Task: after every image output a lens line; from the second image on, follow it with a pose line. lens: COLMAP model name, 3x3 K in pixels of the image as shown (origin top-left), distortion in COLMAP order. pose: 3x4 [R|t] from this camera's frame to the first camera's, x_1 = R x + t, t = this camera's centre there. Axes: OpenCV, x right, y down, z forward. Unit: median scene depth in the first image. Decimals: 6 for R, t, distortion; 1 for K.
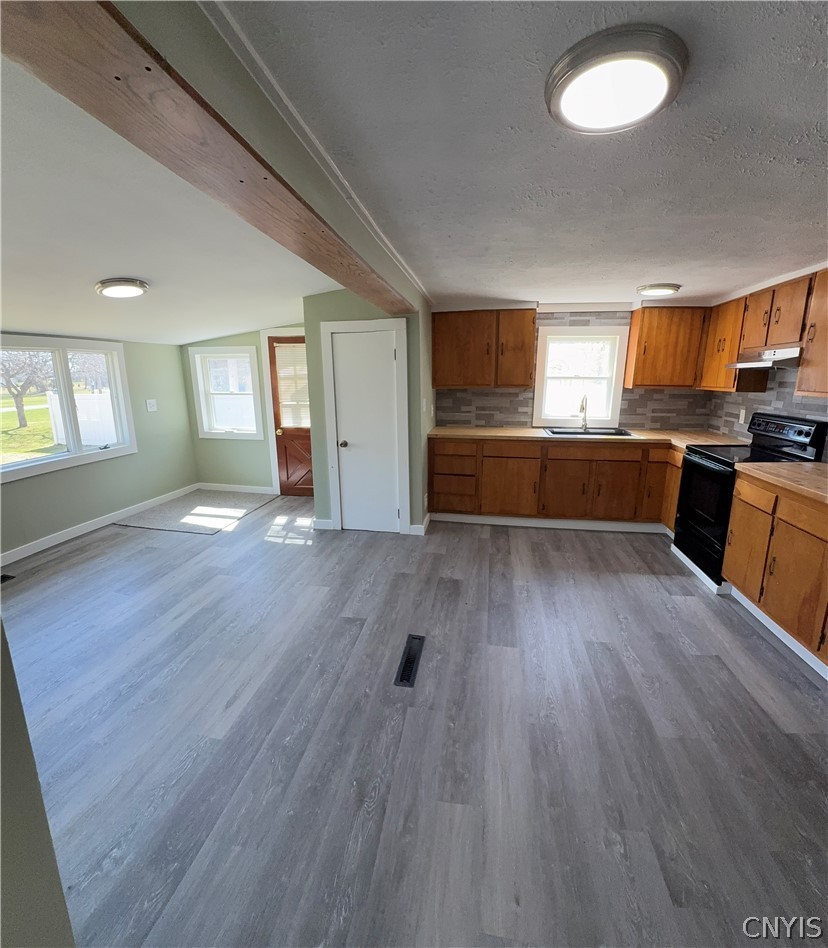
lens RADIAL K [[397.0, 0, 439.4], [0, 397.0, 486.1], [0, 0, 1]] dist [-0.019665, 0.000485]
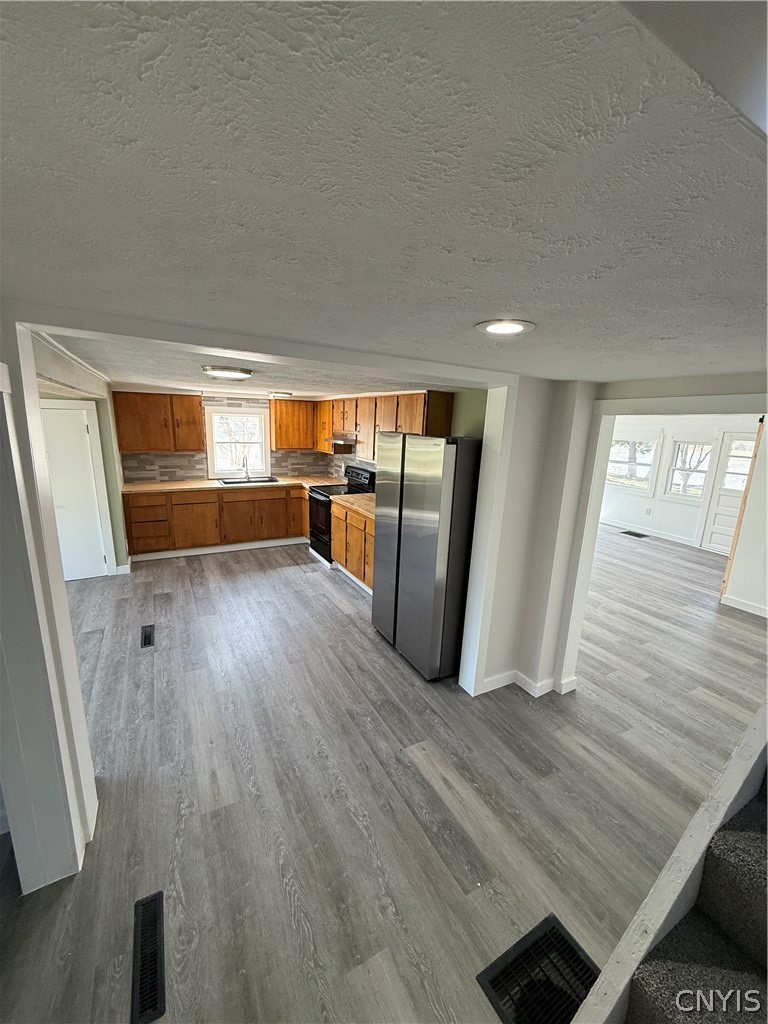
lens RADIAL K [[409.2, 0, 377.4], [0, 409.2, 515.3], [0, 0, 1]] dist [-0.001595, 0.000808]
pose [[0.812638, -0.106337, 0.572986, -0.161935], [0.124487, 0.992192, 0.007581, 0.046676], [-0.569318, 0.065169, 0.819530, -0.676231]]
